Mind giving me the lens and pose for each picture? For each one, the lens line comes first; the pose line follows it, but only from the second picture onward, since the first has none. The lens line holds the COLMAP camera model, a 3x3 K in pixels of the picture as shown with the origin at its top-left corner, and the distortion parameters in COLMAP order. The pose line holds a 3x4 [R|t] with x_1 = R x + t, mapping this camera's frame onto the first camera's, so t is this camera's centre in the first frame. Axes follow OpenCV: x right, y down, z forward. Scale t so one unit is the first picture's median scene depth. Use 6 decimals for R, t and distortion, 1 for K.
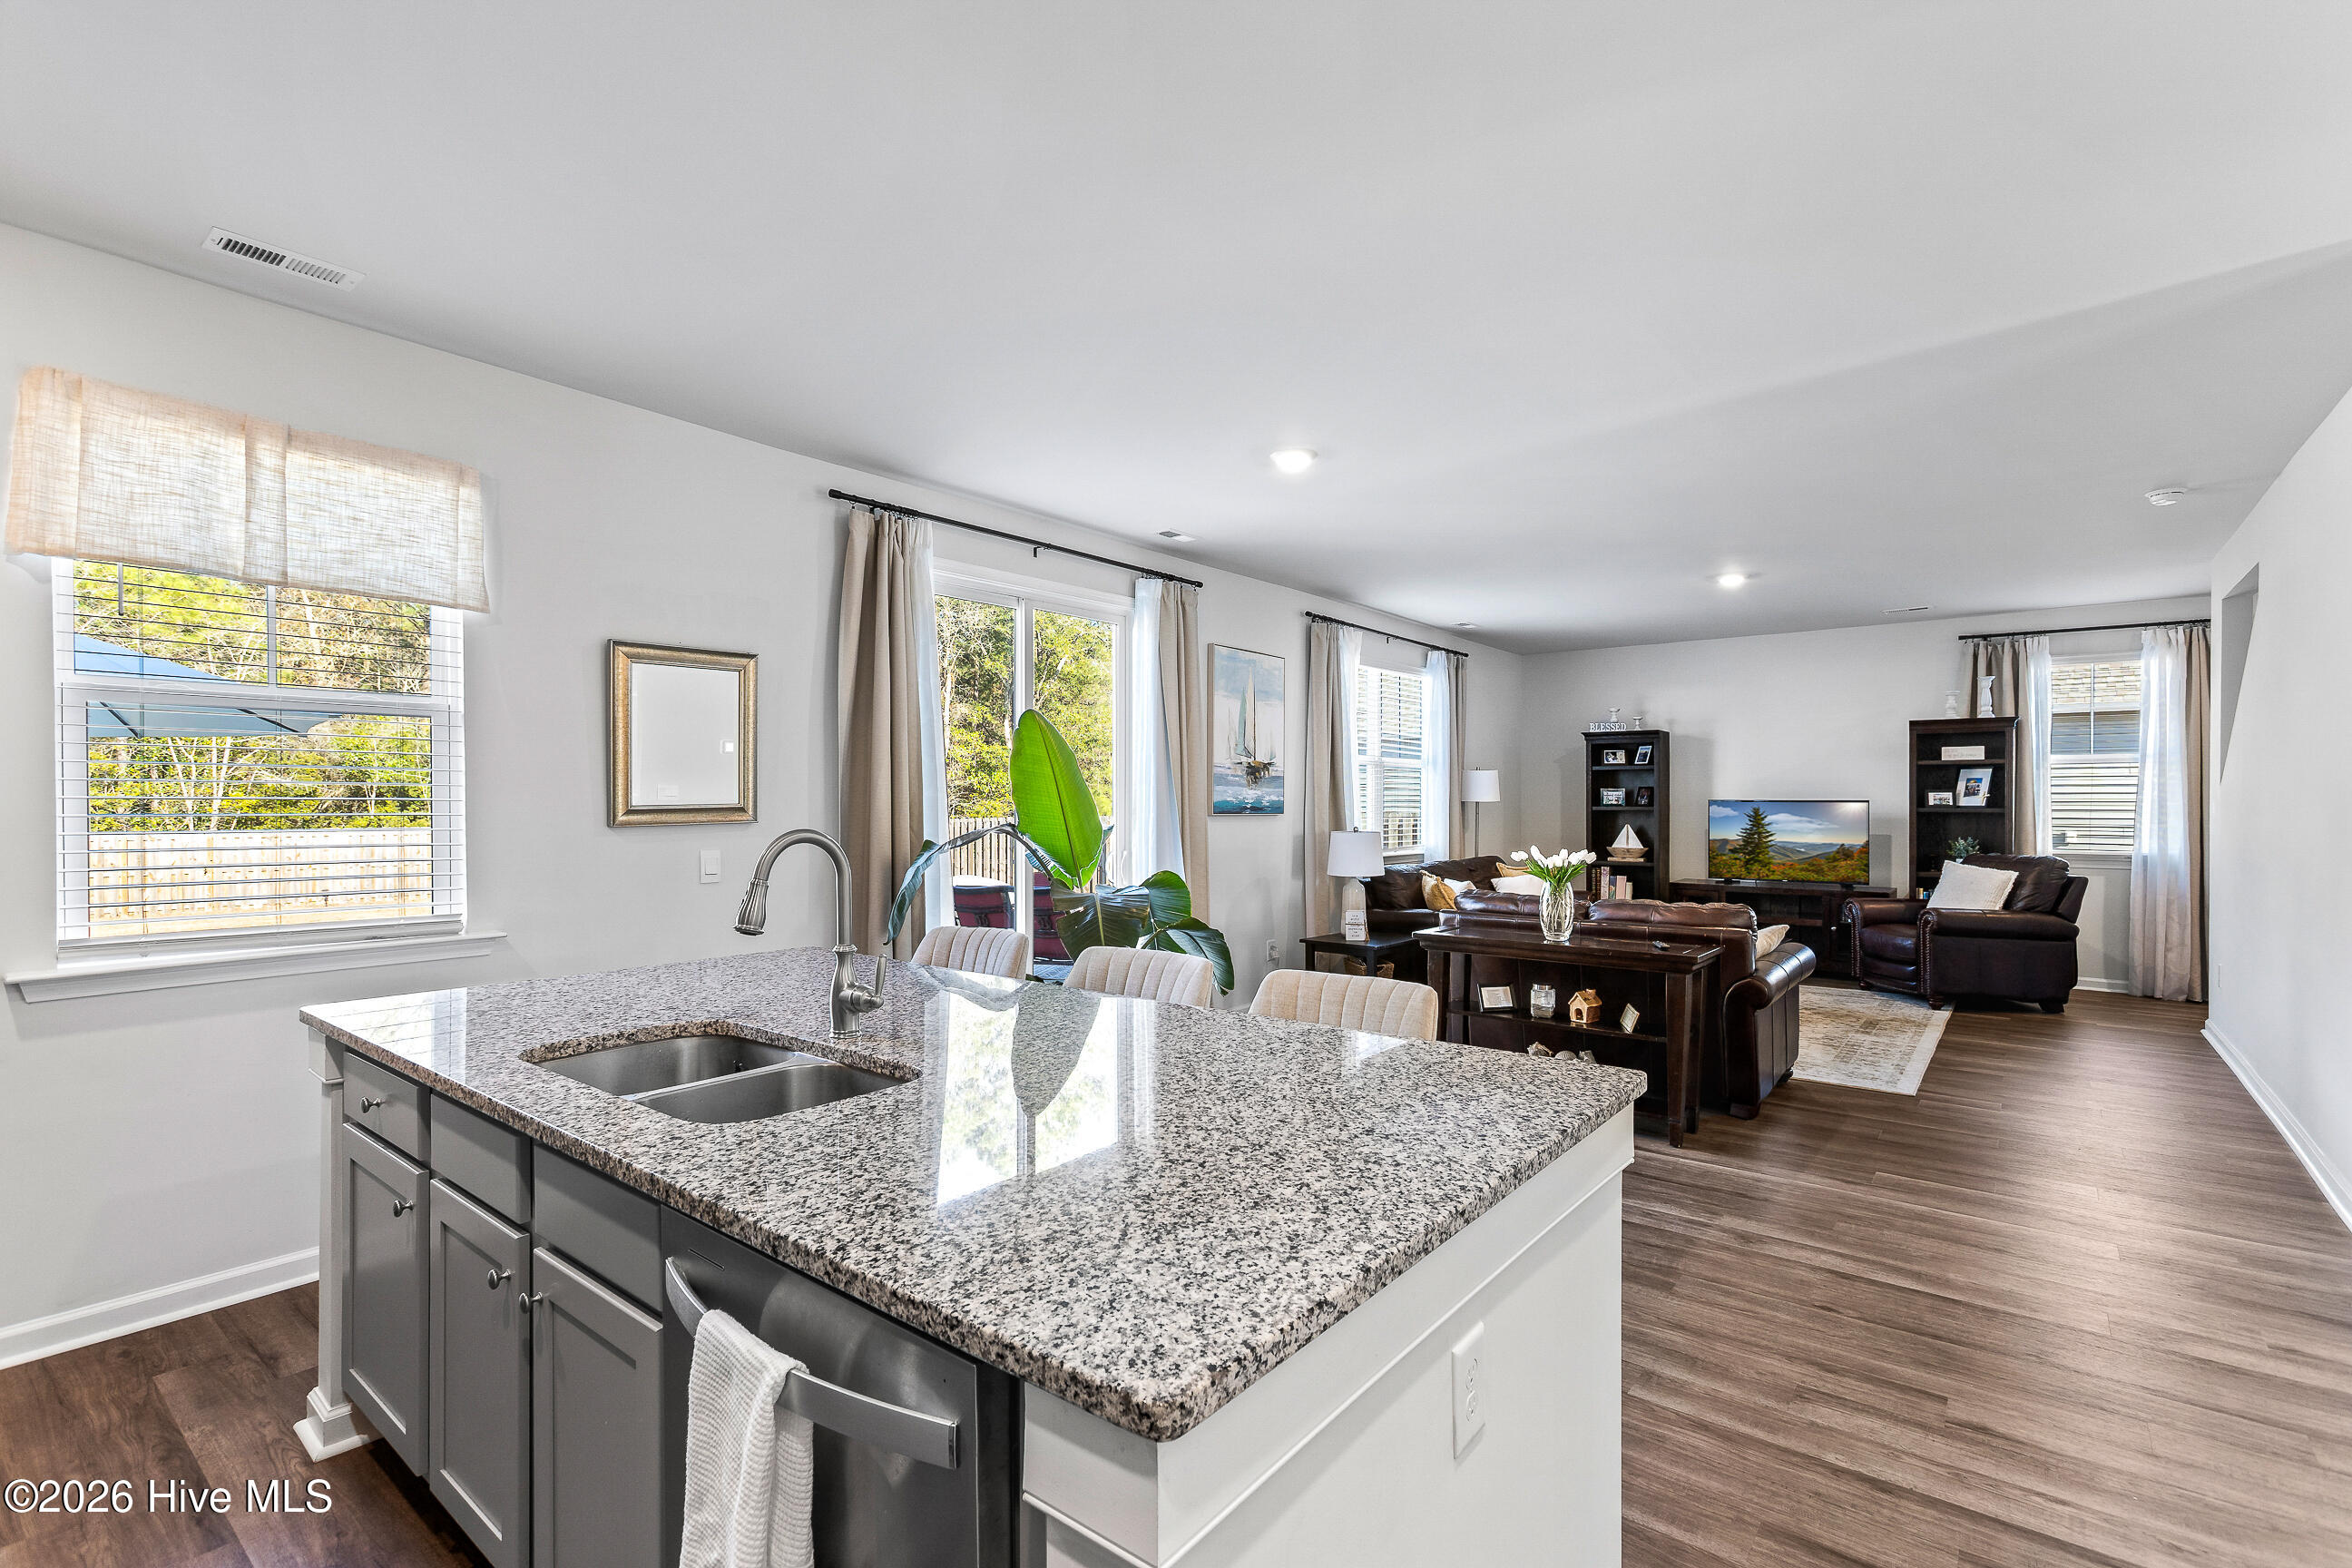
lens RADIAL K [[1070.6, 0, 1177.0], [0, 1070.6, 795.5], [0, 0, 1]] dist [0.004675, 0.000501]
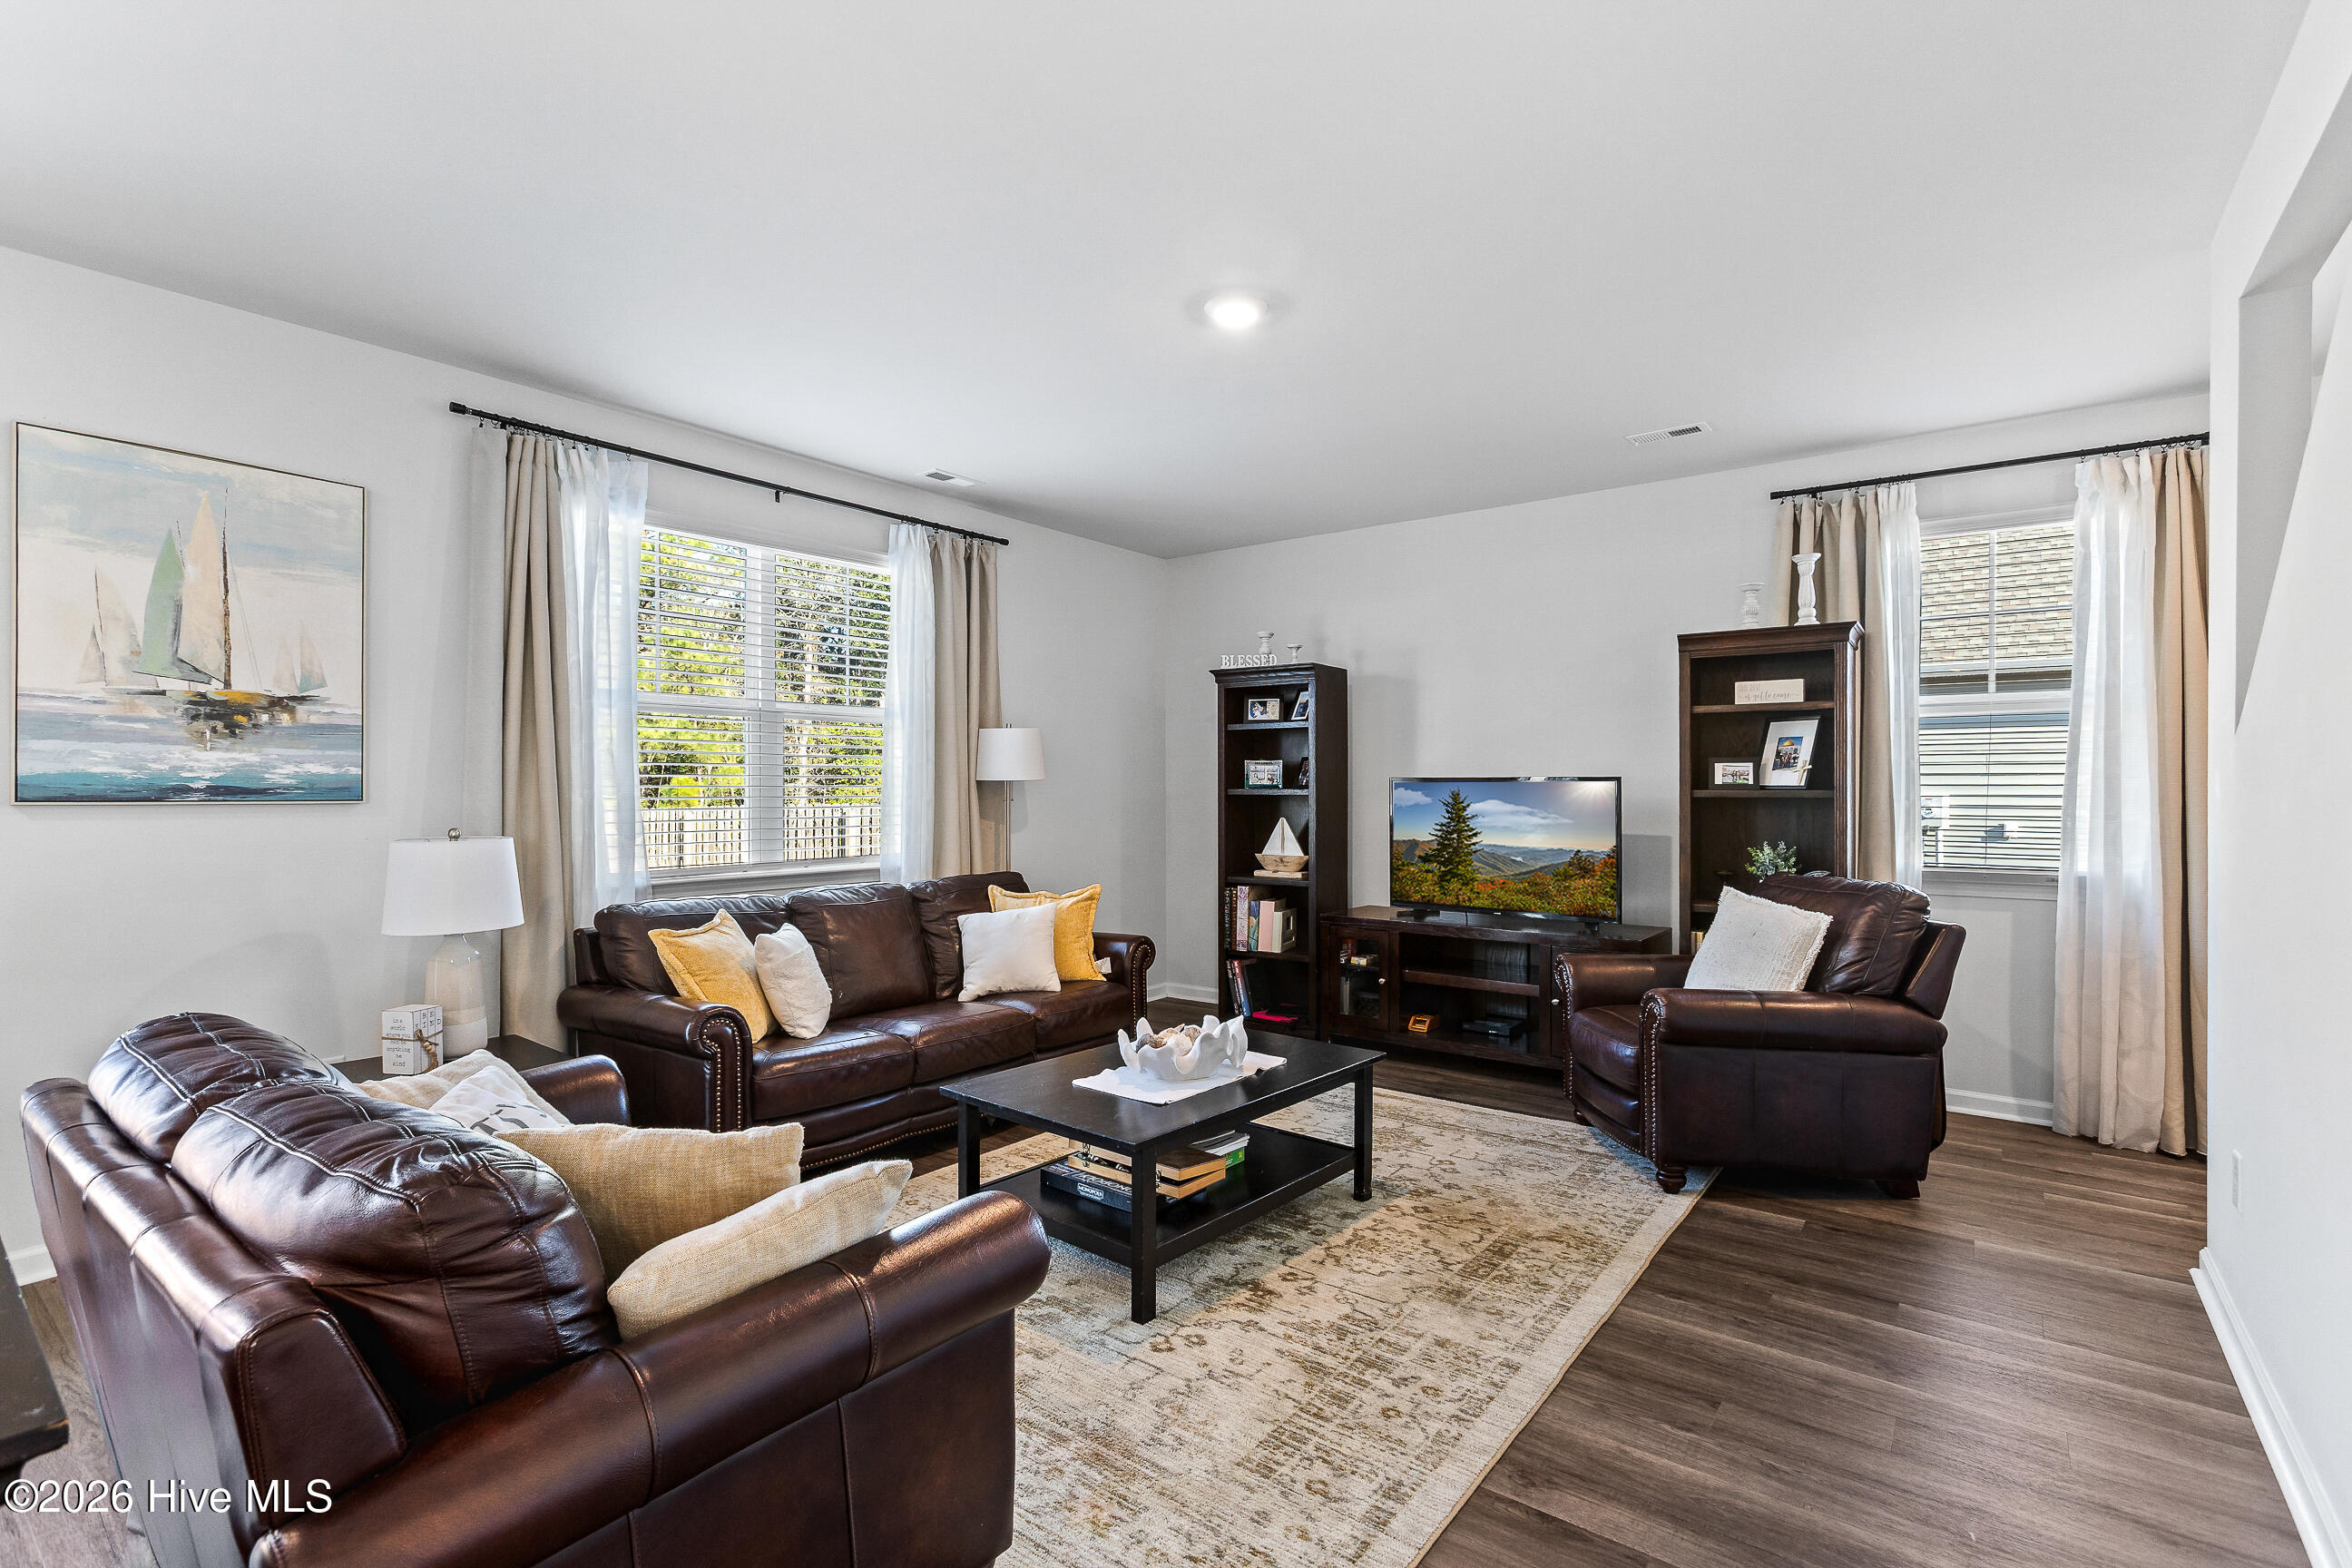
lens RADIAL K [[1070.6, 0, 1178.8], [0, 1070.6, 783.2], [0, 0, 1]] dist [0.004675, 0.000501]
pose [[0.999650, -0.001486, 0.026421, 0.407998], [0.001444, 0.999998, 0.001595, 0.007214], [-0.026423, -0.001556, 0.999650, 0.445055]]
